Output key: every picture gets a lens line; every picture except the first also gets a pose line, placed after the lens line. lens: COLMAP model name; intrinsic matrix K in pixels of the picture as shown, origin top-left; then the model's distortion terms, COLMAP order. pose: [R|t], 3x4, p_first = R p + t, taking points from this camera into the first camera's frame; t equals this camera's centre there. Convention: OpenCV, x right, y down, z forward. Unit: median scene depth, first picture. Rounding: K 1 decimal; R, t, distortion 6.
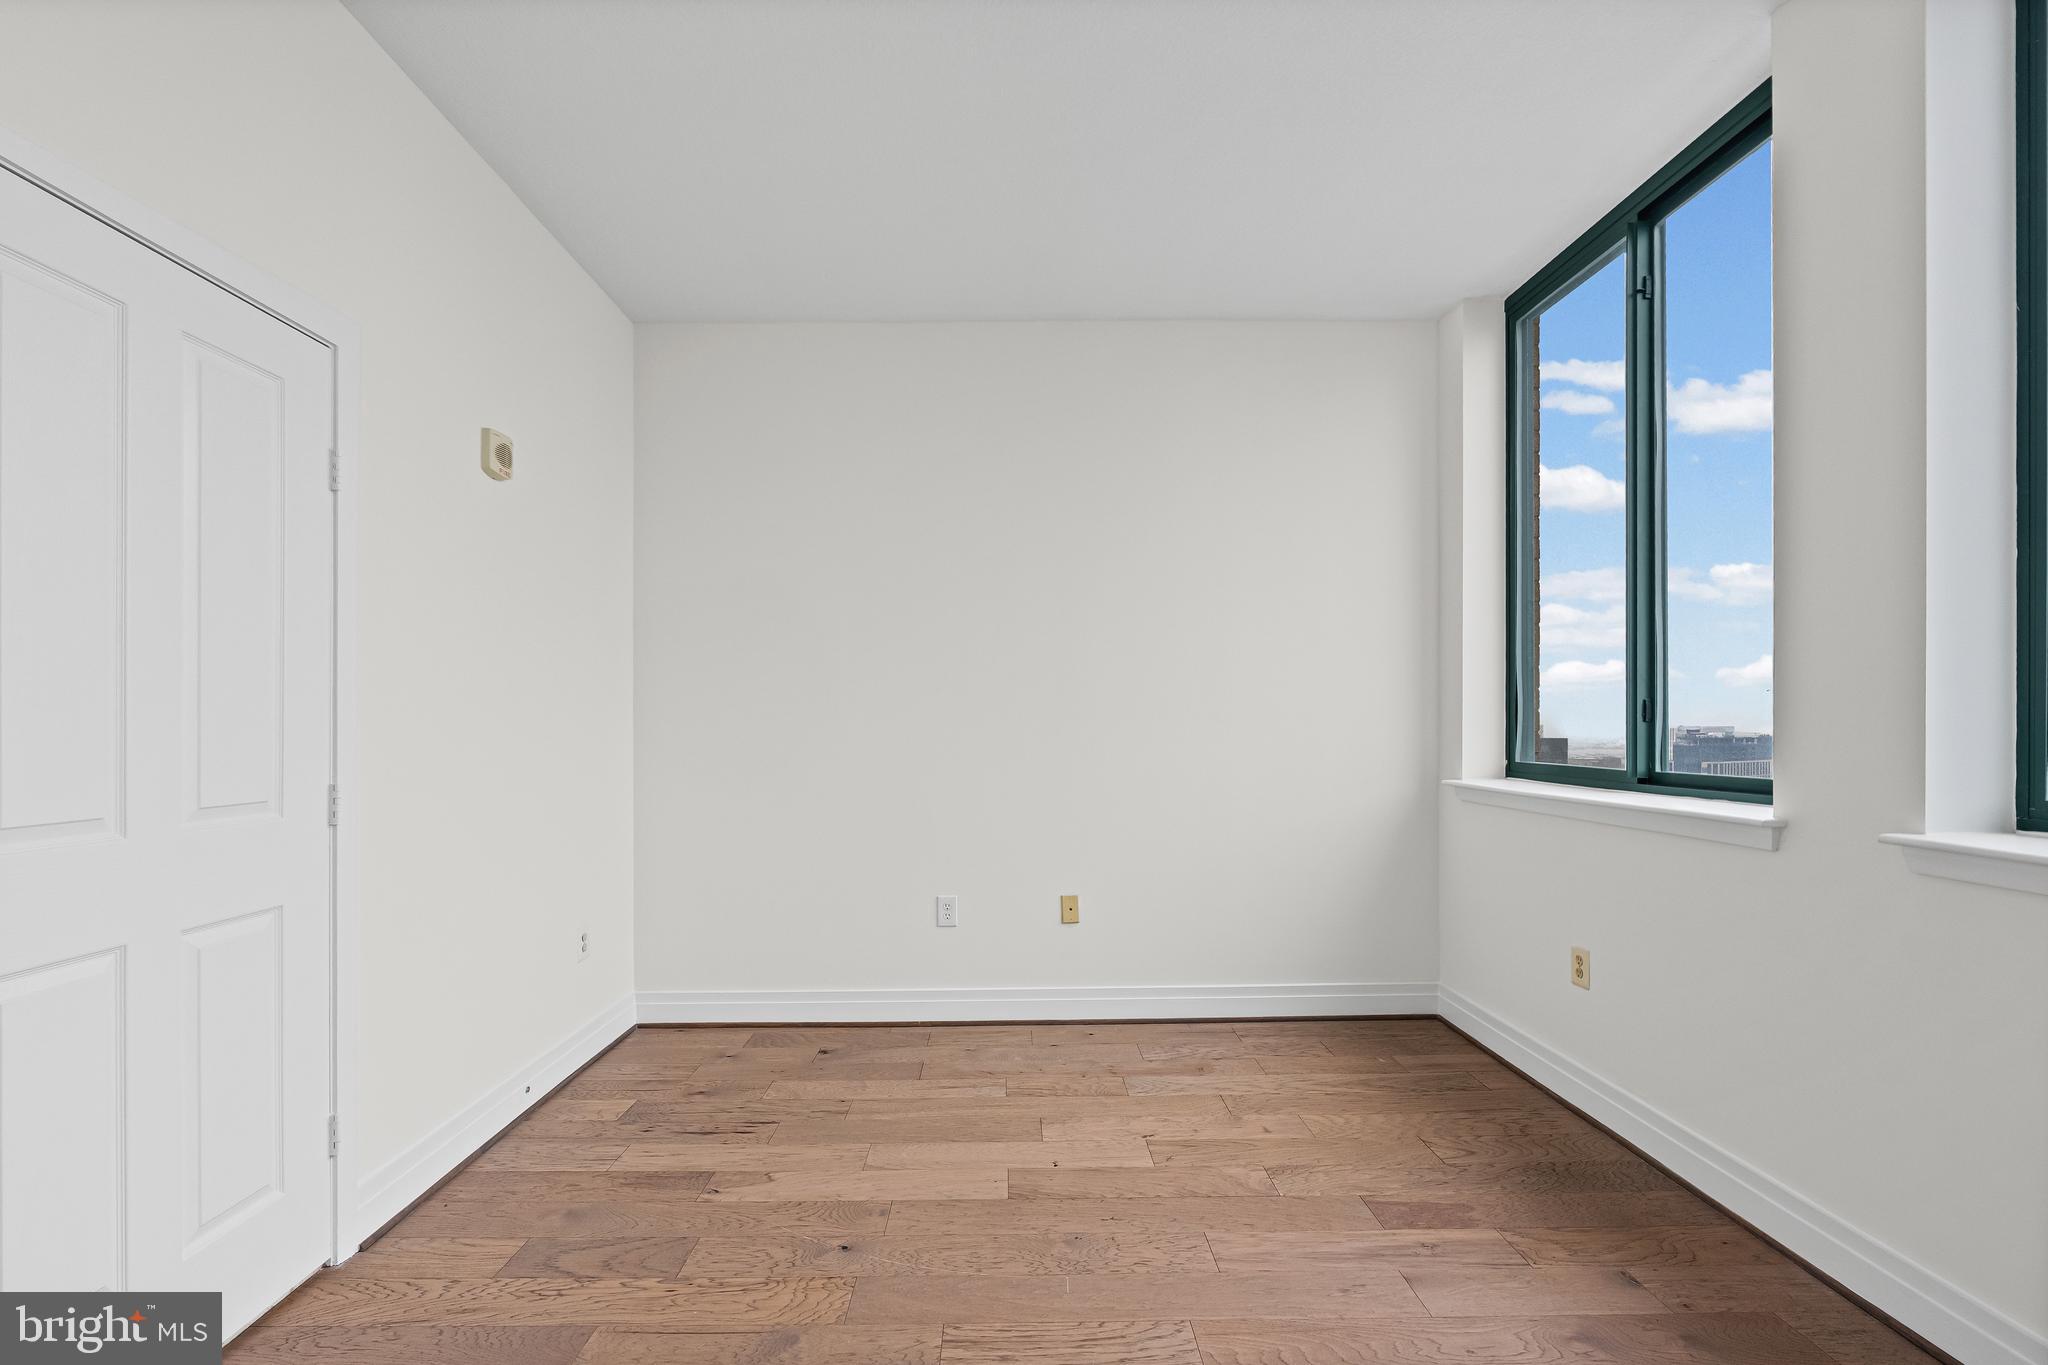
lens RADIAL K [[921.3, 0, 1031.2], [0, 921.3, 689.0], [0, 0, 1]] dist [-0.002535, 0.000386]
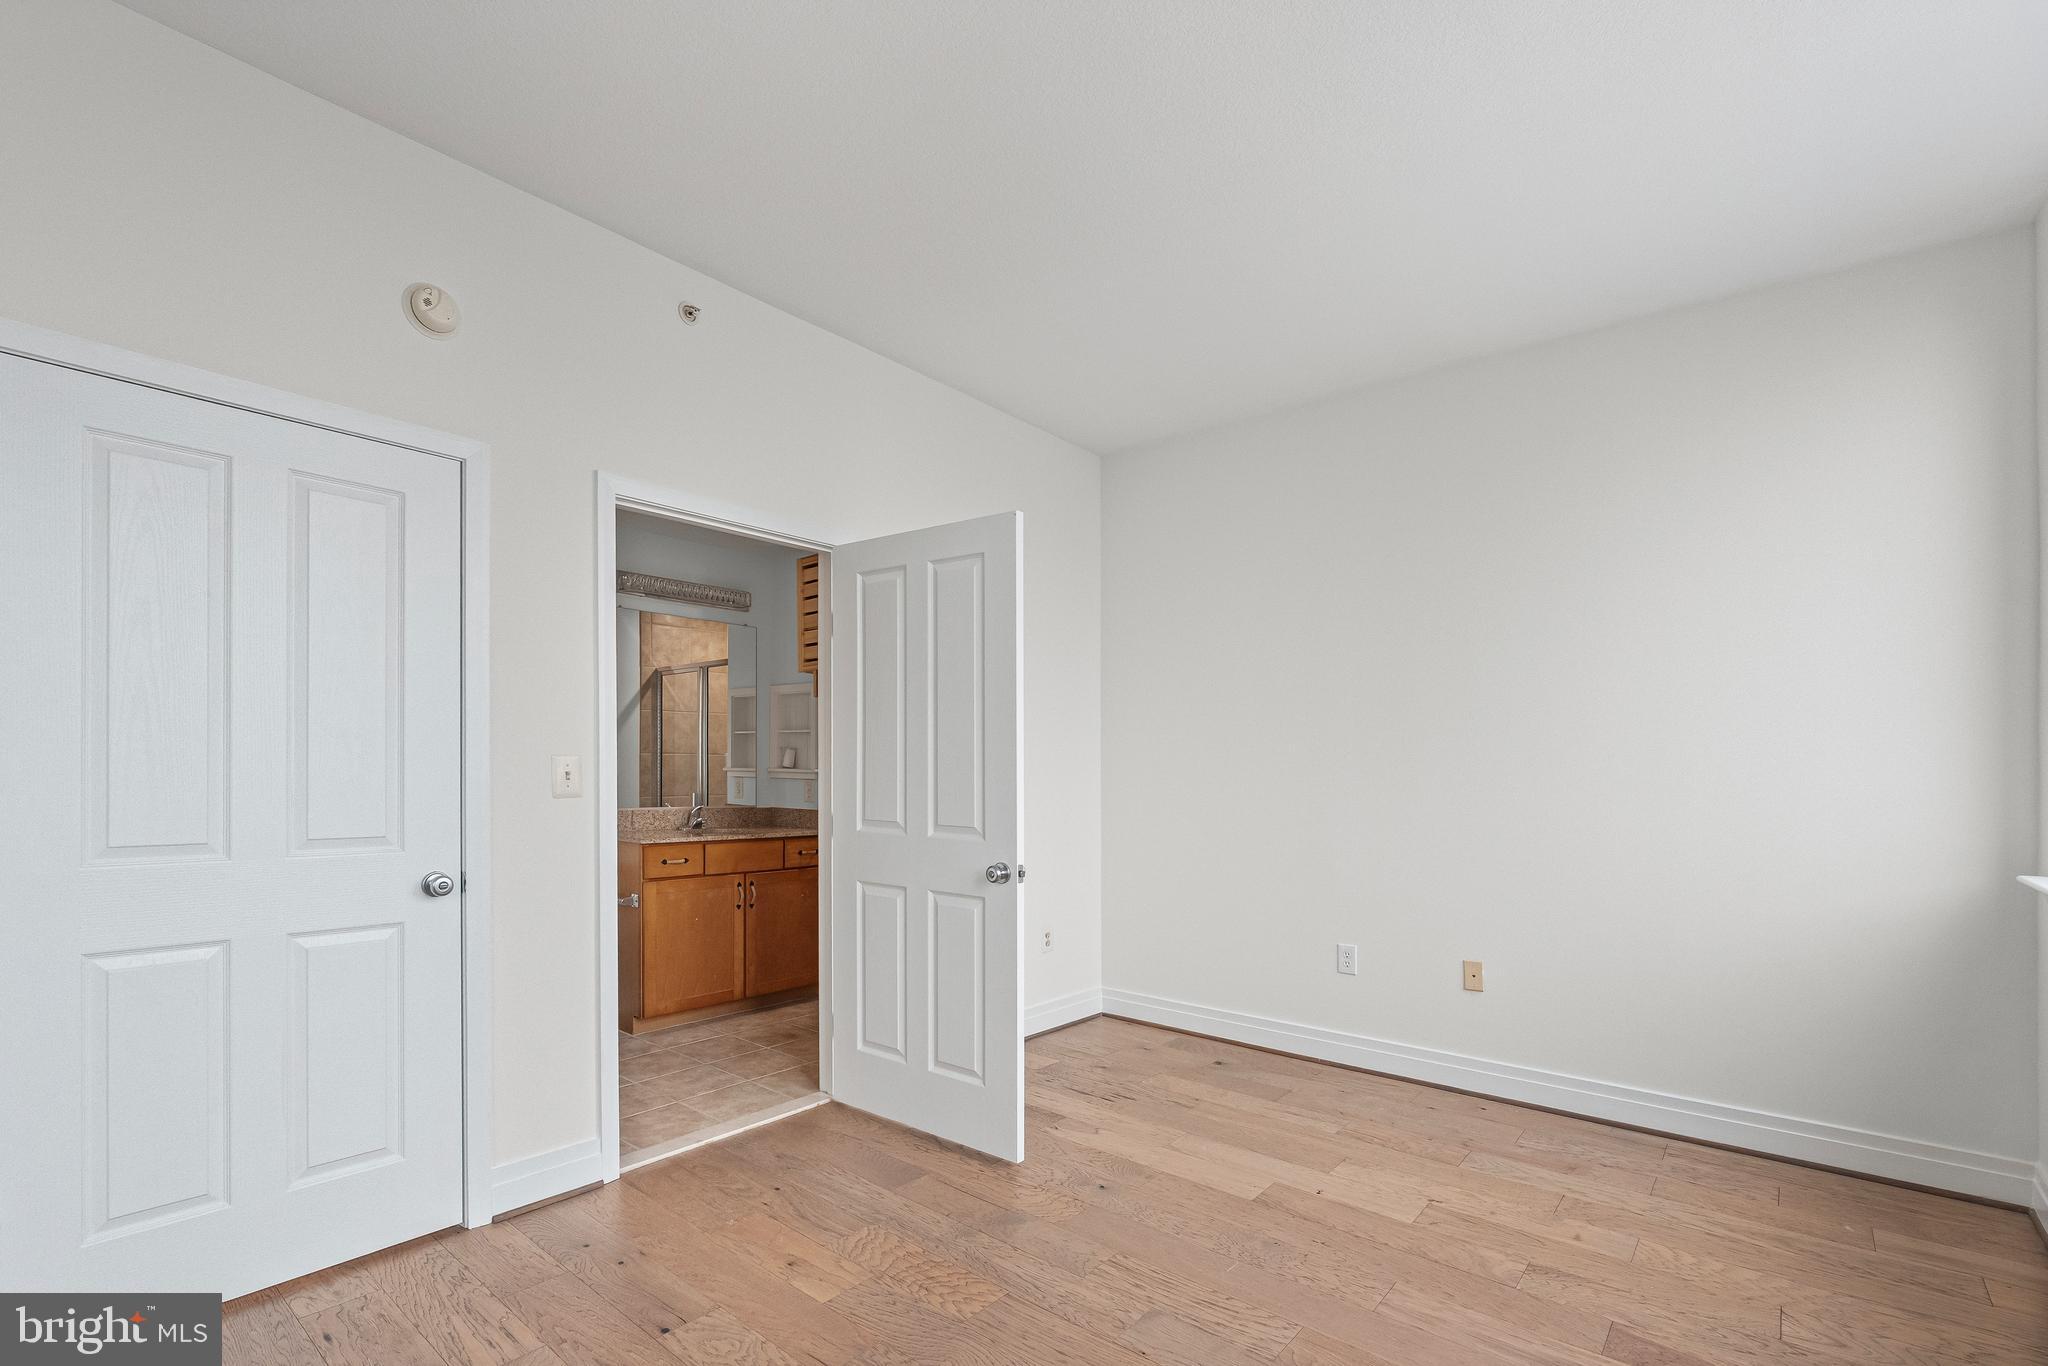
lens RADIAL K [[932.4, 0, 1028.5], [0, 932.4, 753.5], [0, 0, 1]] dist [0.001681, 0.000474]
pose [[0.758416, 0.001031, -0.651769, 0.400962], [0.012938, 0.999778, 0.016637, -0.016063], [0.651642, -0.021051, 0.758235, -0.031901]]
